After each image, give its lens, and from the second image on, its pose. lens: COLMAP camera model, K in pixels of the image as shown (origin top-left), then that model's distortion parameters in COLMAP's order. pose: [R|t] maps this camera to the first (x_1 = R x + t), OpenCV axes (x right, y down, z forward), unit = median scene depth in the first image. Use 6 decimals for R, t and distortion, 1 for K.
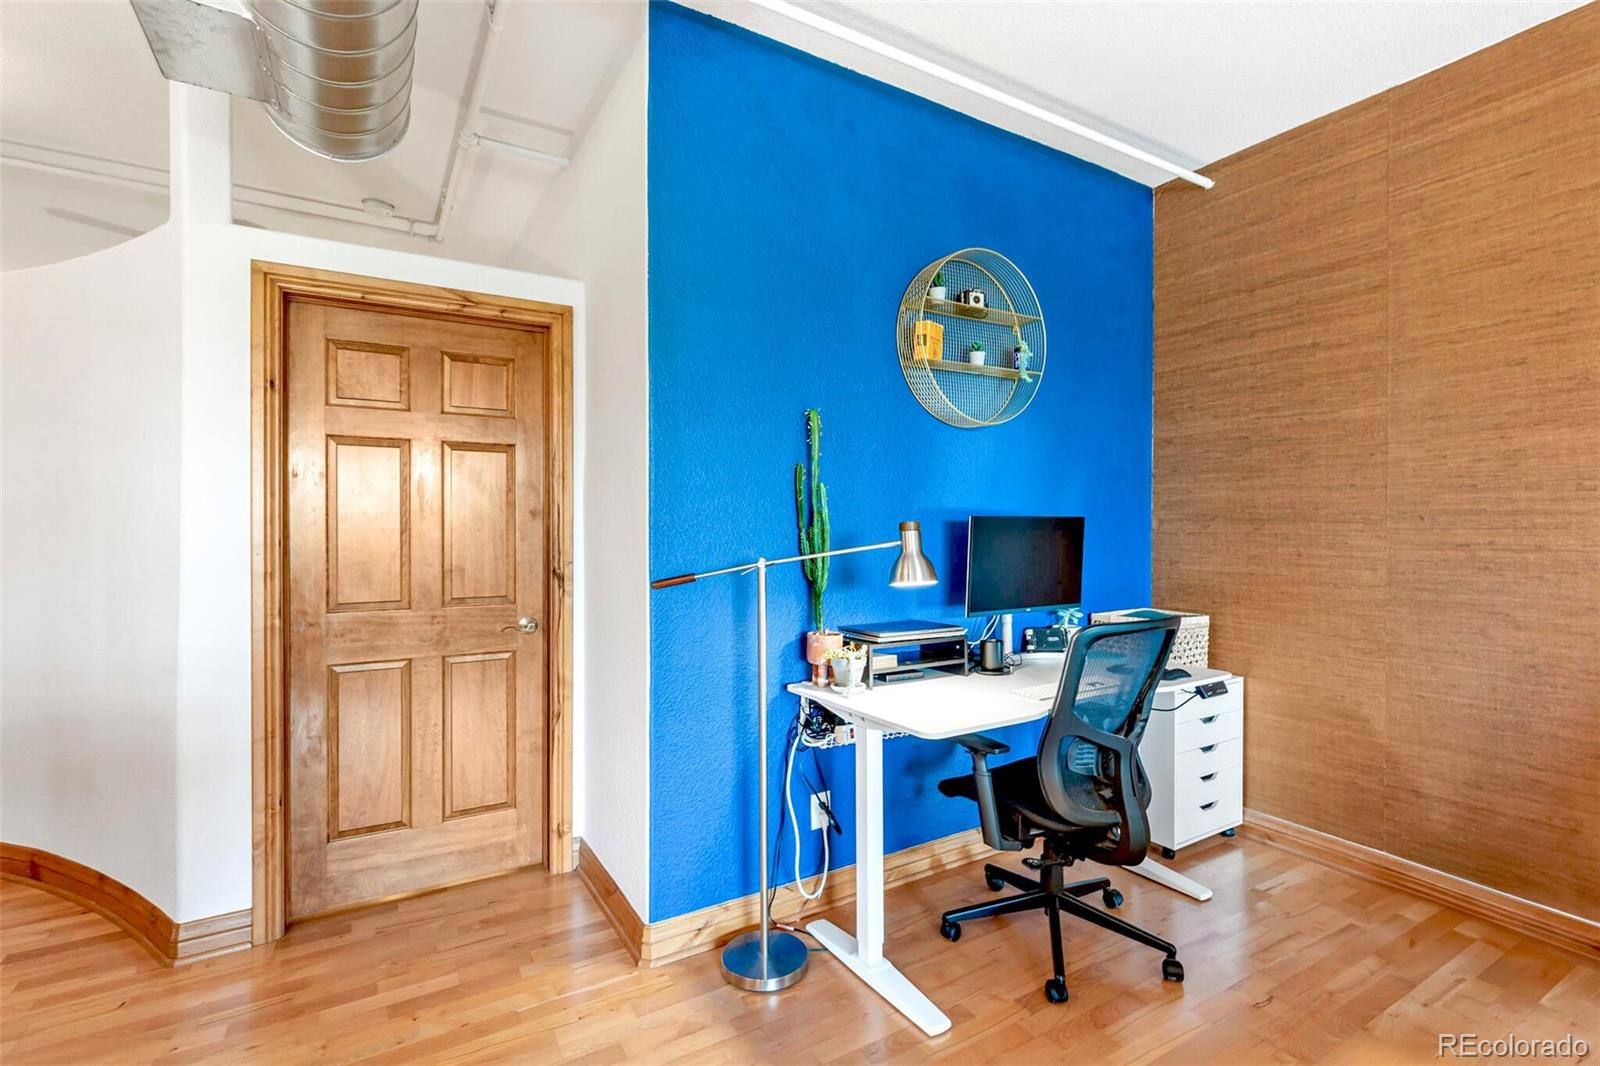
lens RADIAL K [[730.6, 0, 800.0], [0, 730.6, 533.0], [0, 0, 1]] dist [0.003021, -0.000003]
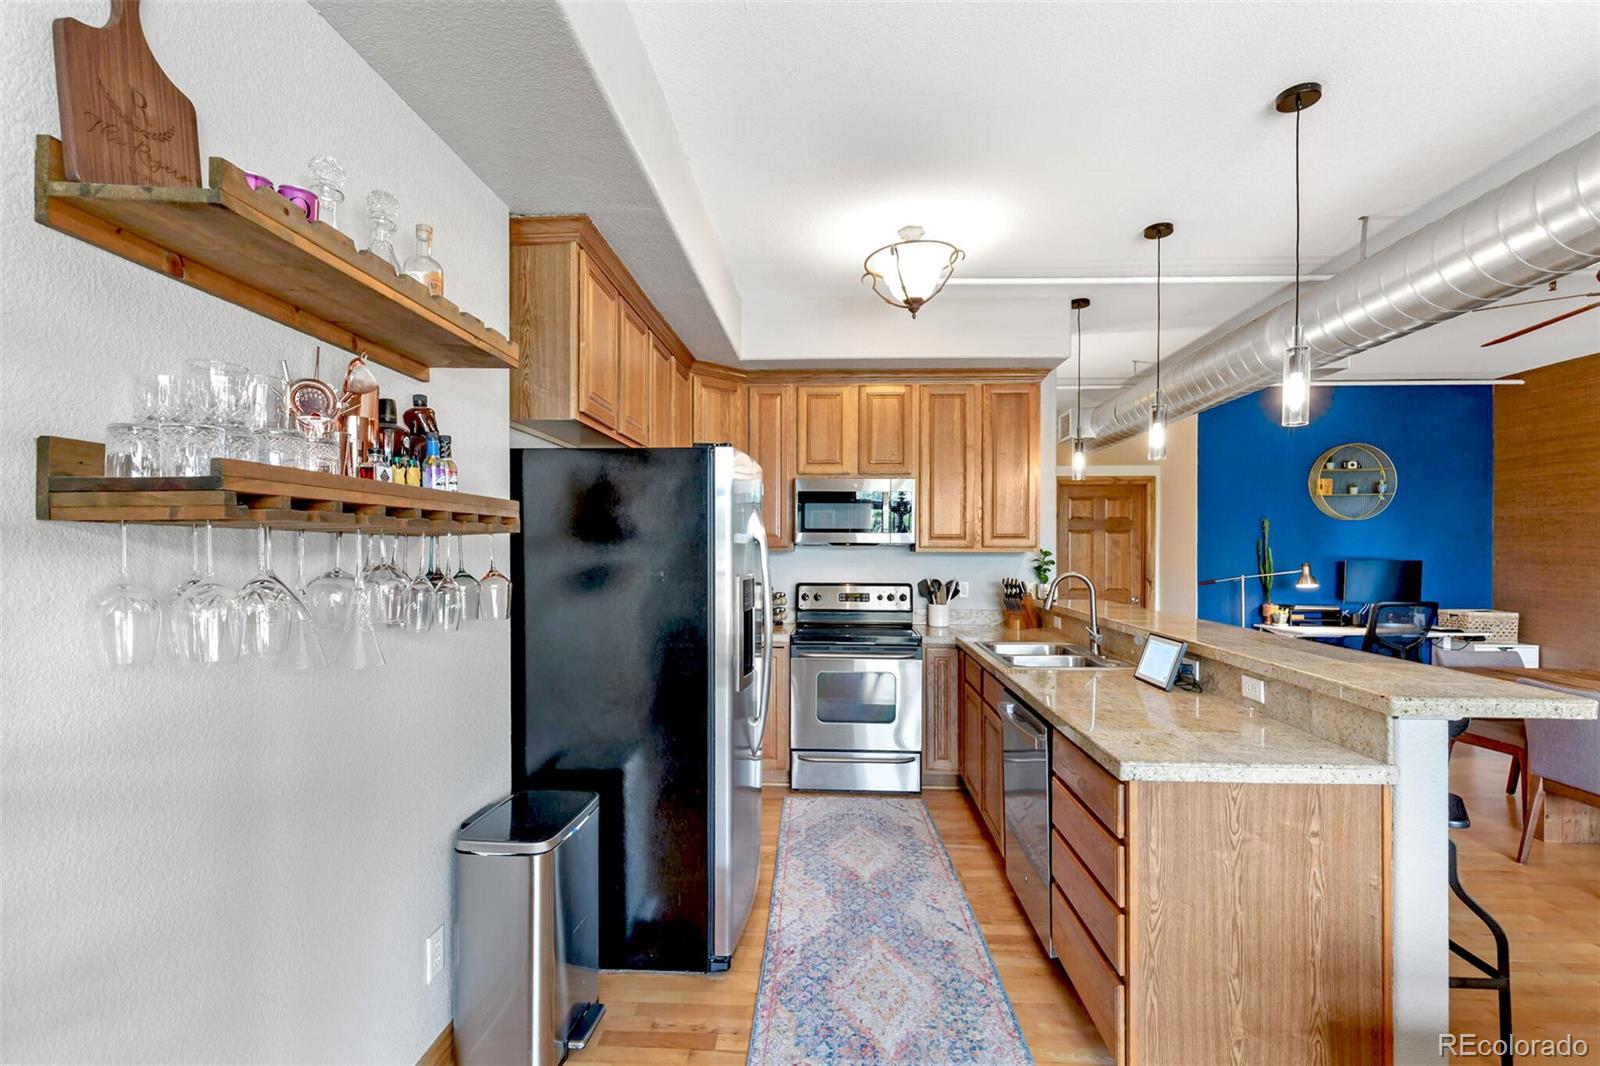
lens RADIAL K [[728.7, 0, 799.9], [0, 728.7, 540.2], [0, 0, 1]] dist [0.000961, 0.000523]
pose [[0.830596, -0.002548, -0.556869, 0.080421], [-0.008118, 0.999828, -0.016682, -0.034453], [0.556816, 0.018377, 0.830433, -1.934154]]
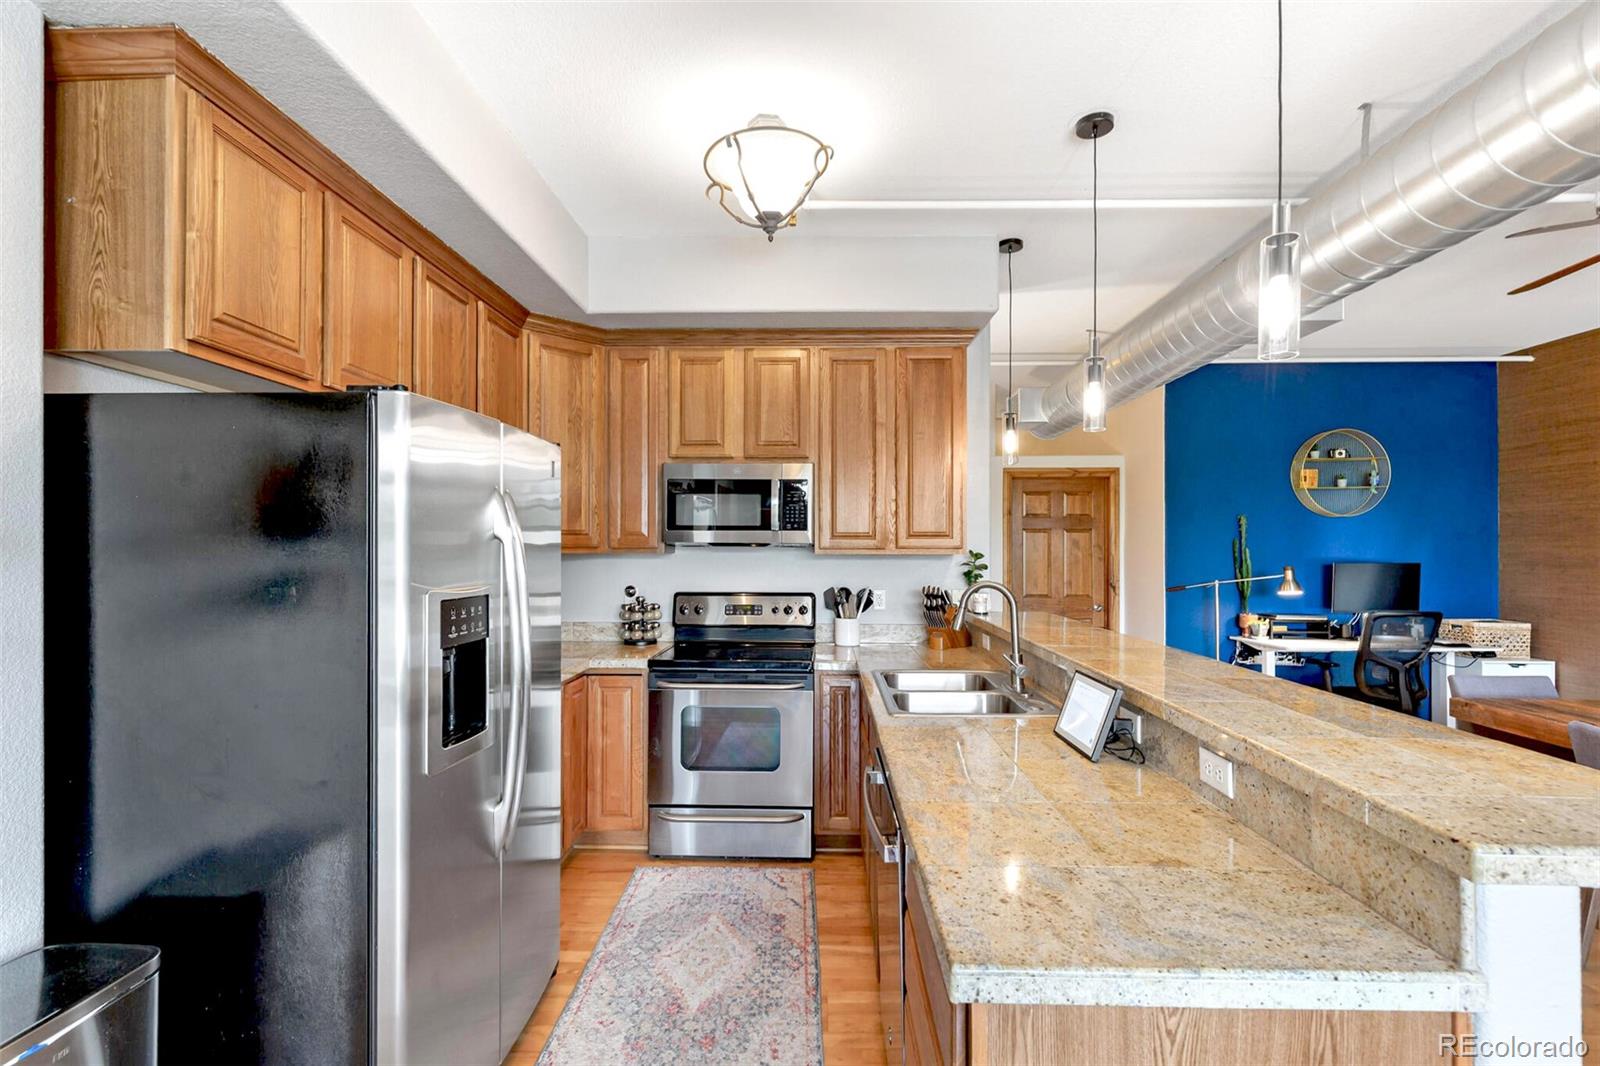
lens RADIAL K [[730.6, 0, 800.0], [0, 730.6, 533.0], [0, 0, 1]] dist [0.003021, -0.000003]
pose [[0.842213, -0.008864, -0.539073, 0.079495], [-0.007313, 0.999585, -0.027862, -0.039246], [0.539096, 0.027408, 0.841798, -1.535563]]
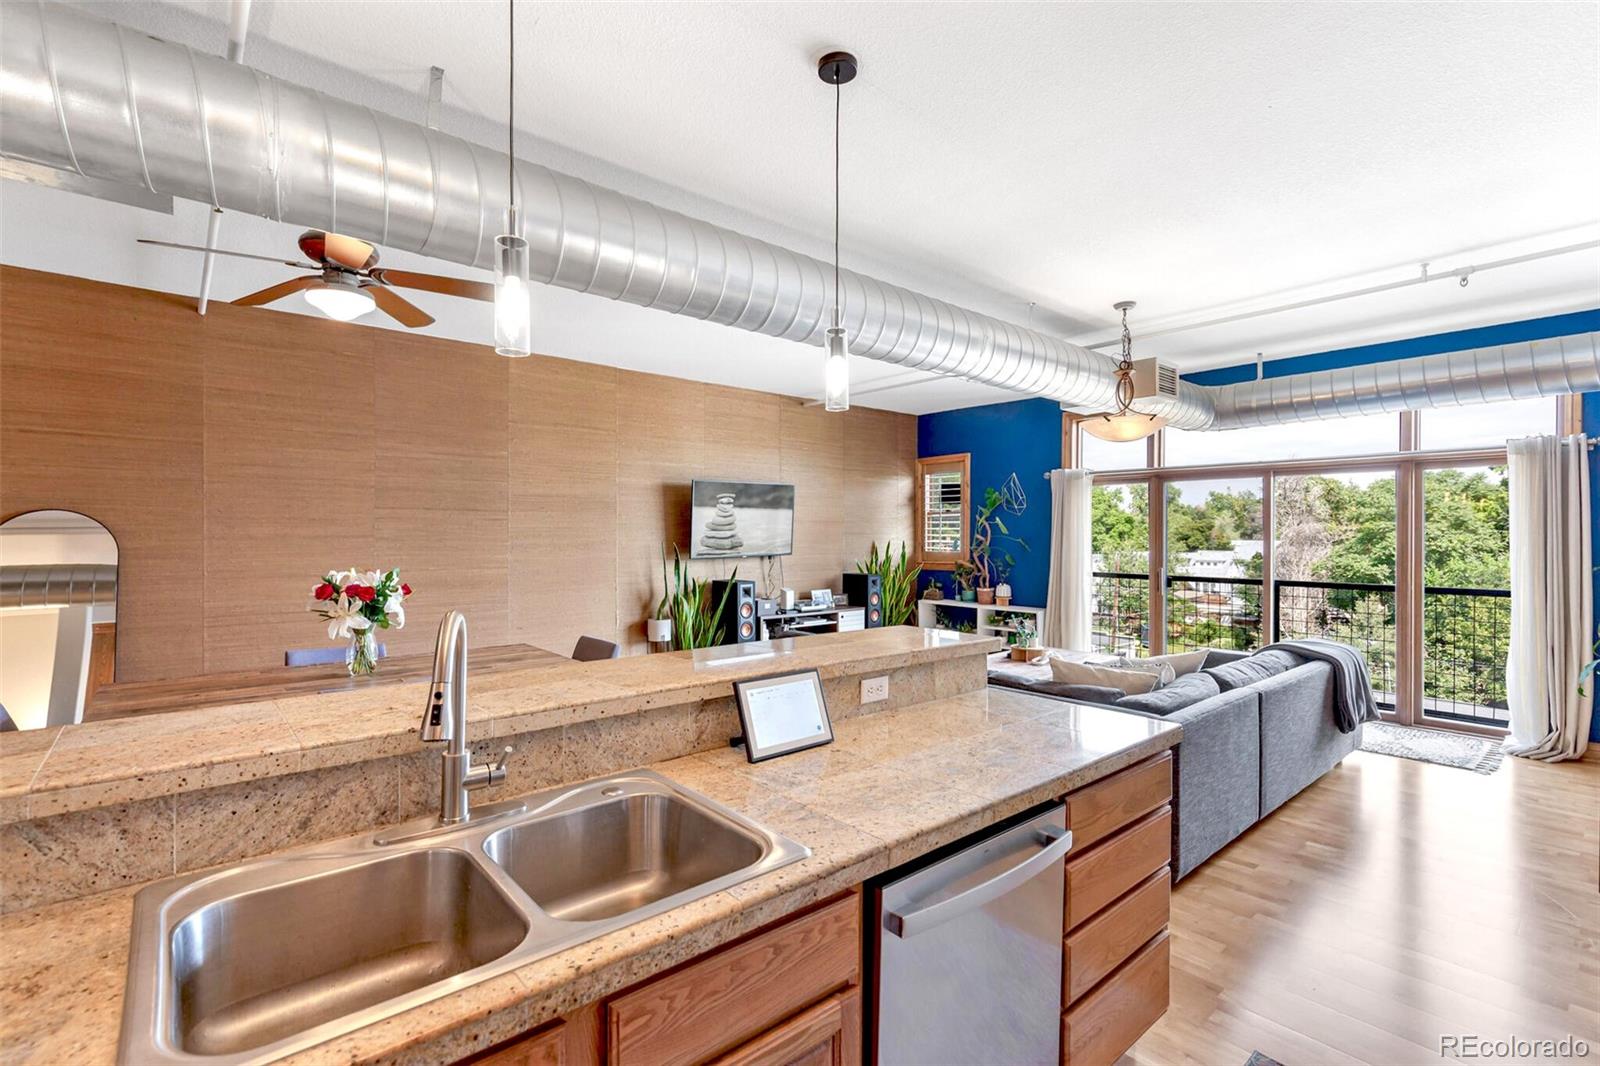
lens RADIAL K [[730.6, 0, 800.0], [0, 730.6, 533.0], [0, 0, 1]] dist [0.003021, -0.000003]
pose [[-0.181819, -0.000827, 0.983332, -0.744513], [0.007453, 0.999970, 0.002219, -0.050336], [-0.983304, 0.007733, -0.181808, -0.655469]]
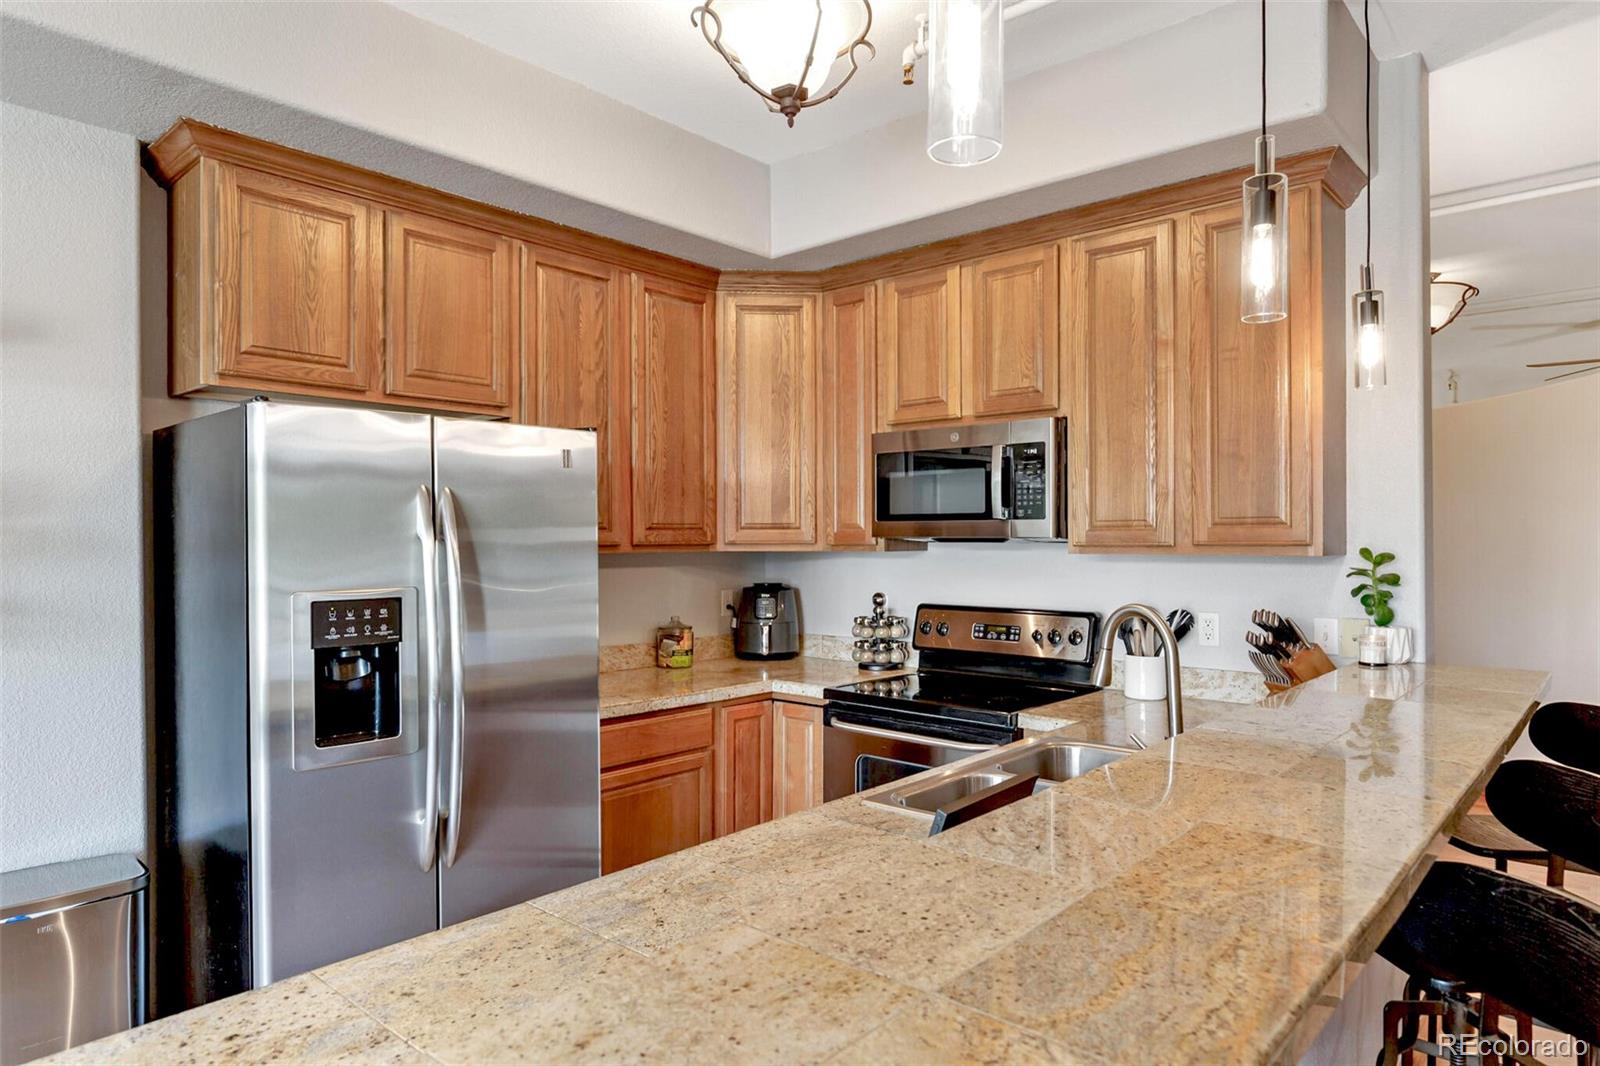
lens RADIAL K [[953.0, 0, 800.0], [0, 953.0, 533.0], [0, 0, 1]] dist [0.001076, 0.000224]
pose [[0.296974, -0.006737, -0.954862, 0.404995], [-0.006911, 0.999934, -0.009205, -0.051581], [0.954861, 0.009333, 0.296908, -1.013433]]
